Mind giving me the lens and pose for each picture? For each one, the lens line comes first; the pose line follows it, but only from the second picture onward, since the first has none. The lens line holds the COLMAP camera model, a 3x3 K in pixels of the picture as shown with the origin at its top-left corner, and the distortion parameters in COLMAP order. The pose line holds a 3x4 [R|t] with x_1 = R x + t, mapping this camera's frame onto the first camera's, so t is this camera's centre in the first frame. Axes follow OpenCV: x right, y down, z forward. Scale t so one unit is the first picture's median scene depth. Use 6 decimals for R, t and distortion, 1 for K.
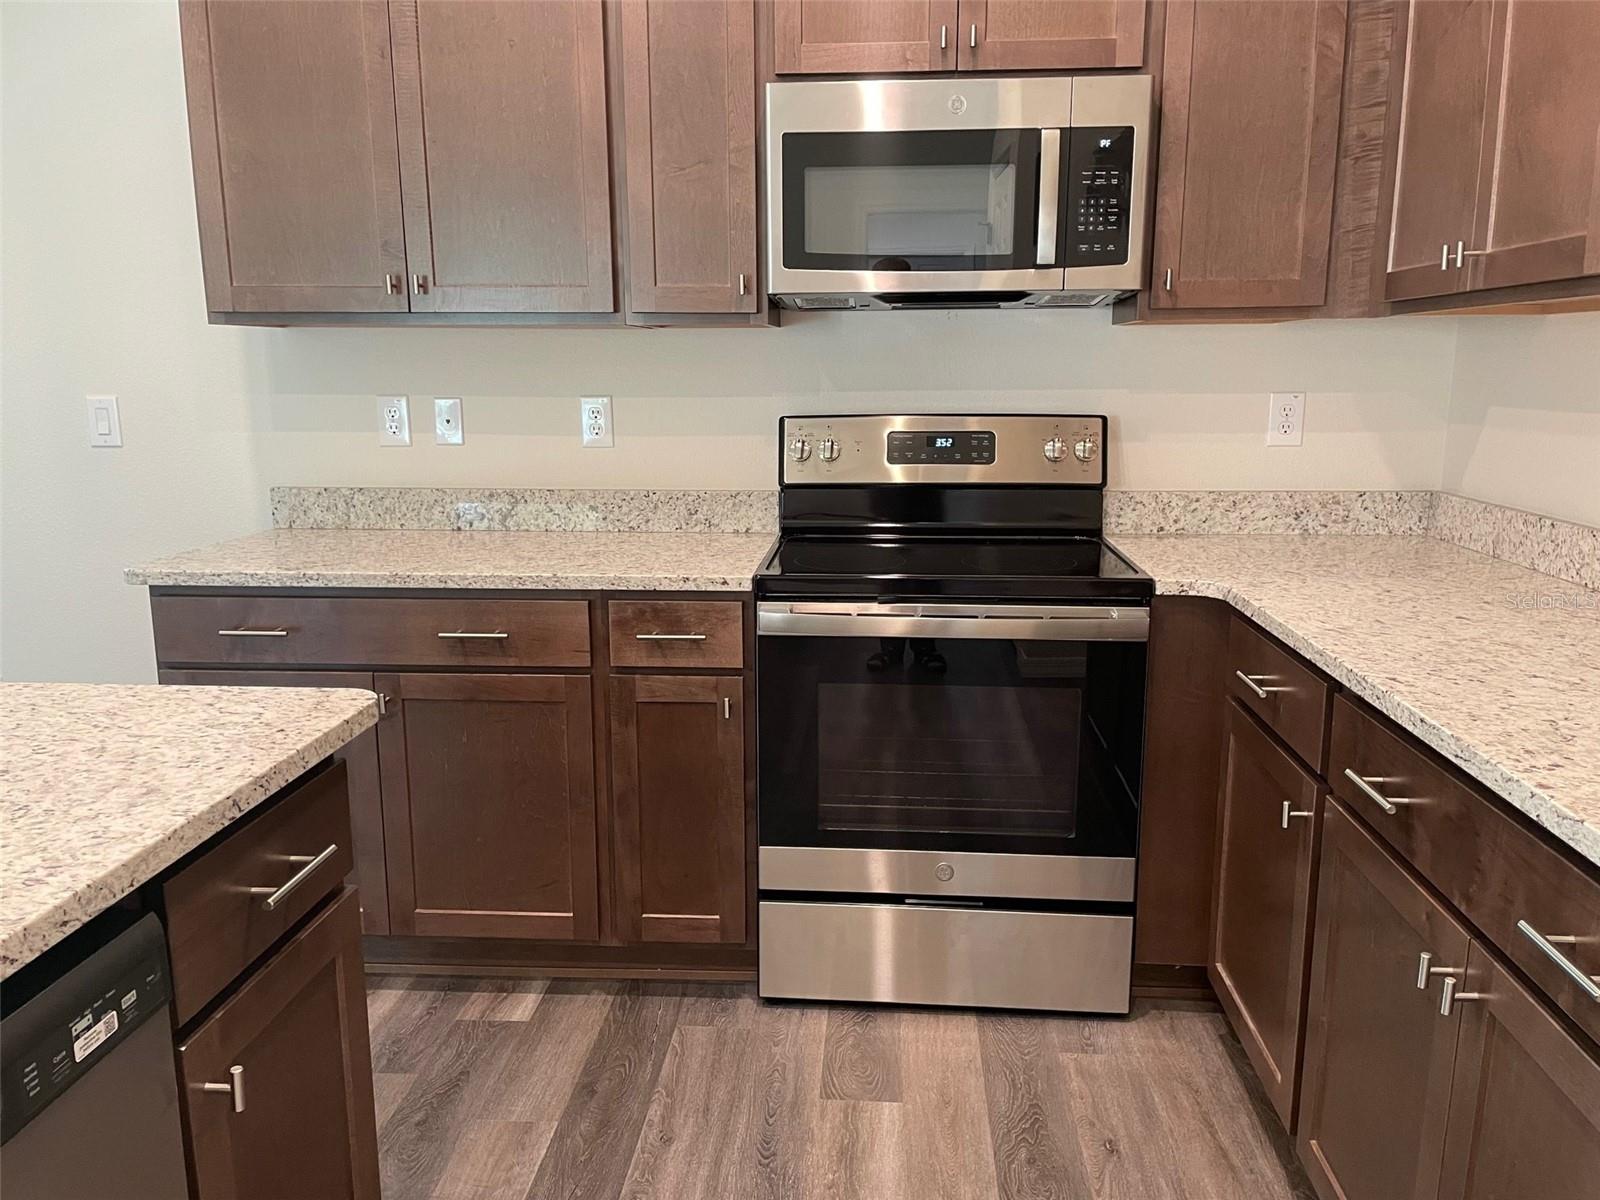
lens RADIAL K [[1205.5, 0, 800.0], [0, 1205.5, 600.0], [0, 0, 1]] dist [0.118638, -0.175052]
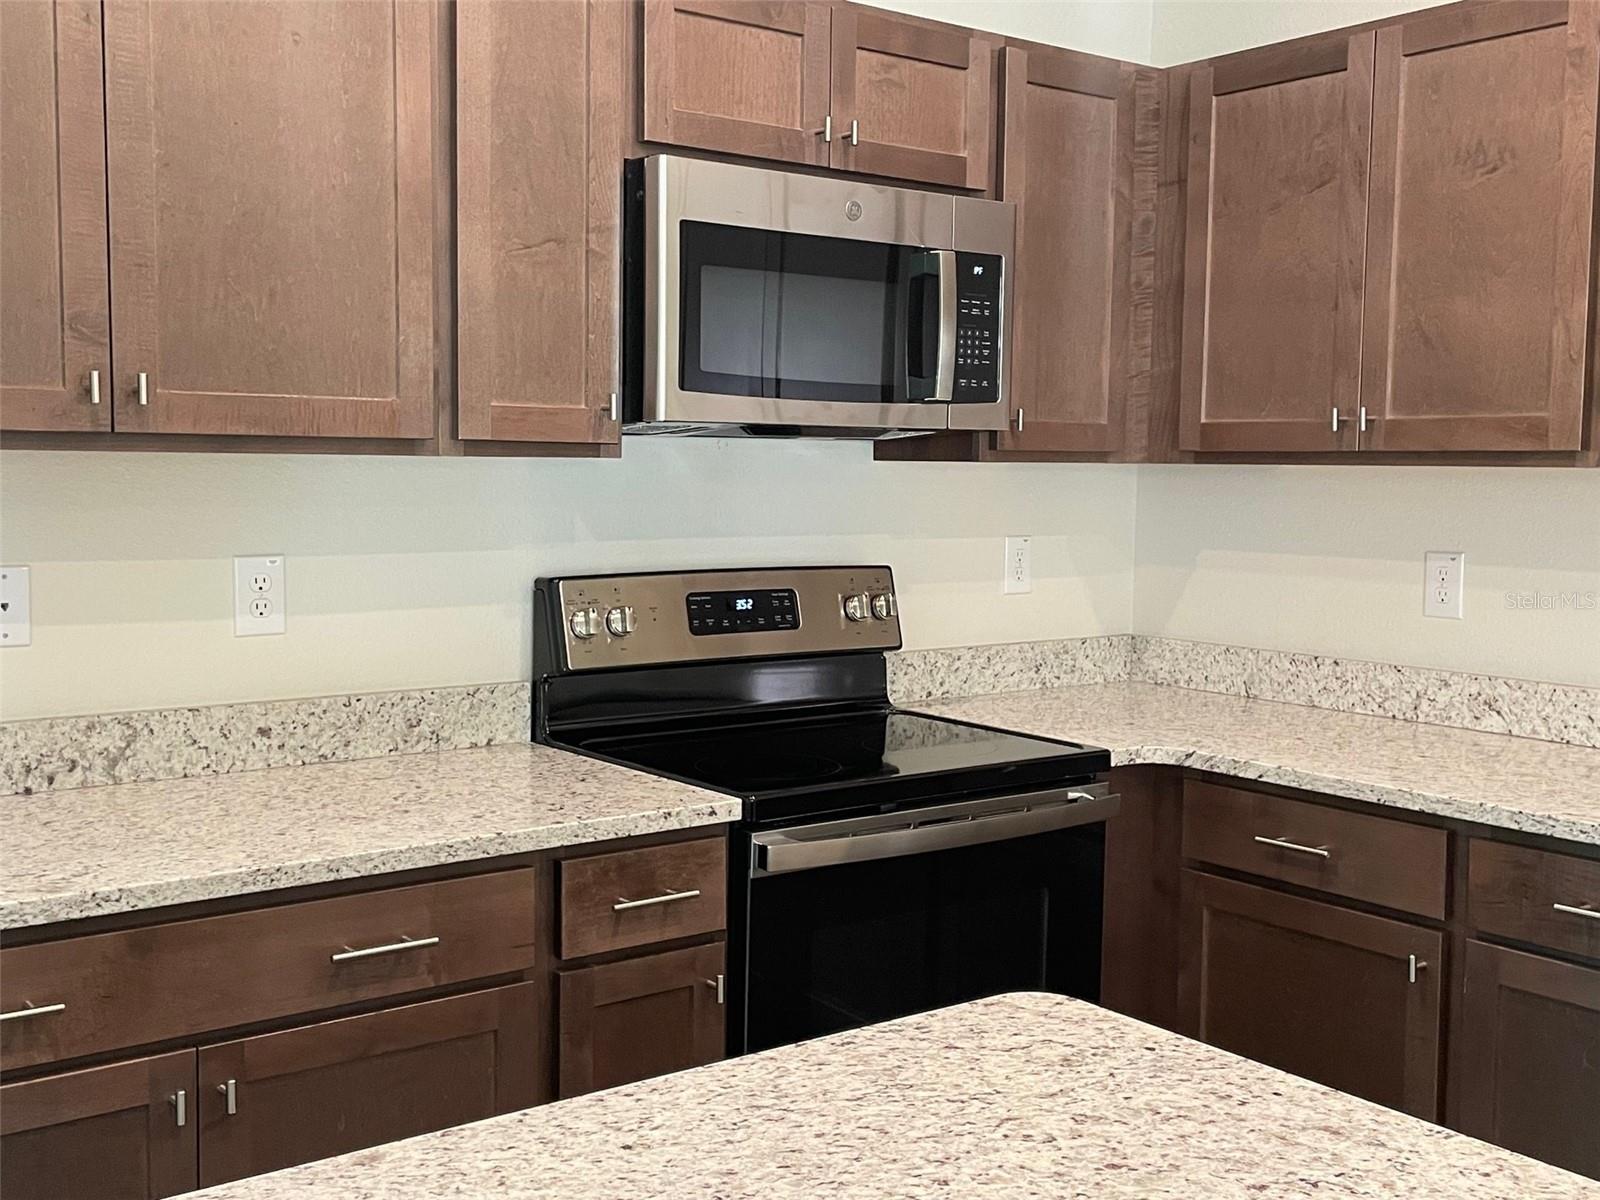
lens RADIAL K [[1751.8, 0, 800.0], [0, 1751.8, 600.0], [0, 0, 1]] dist [0.116890, -0.203139]
pose [[0.744043, -0.042426, 0.666783, -0.702455], [0.112735, 0.991645, -0.062701, -0.067300], [-0.658552, 0.121821, 0.742609, 0.158443]]
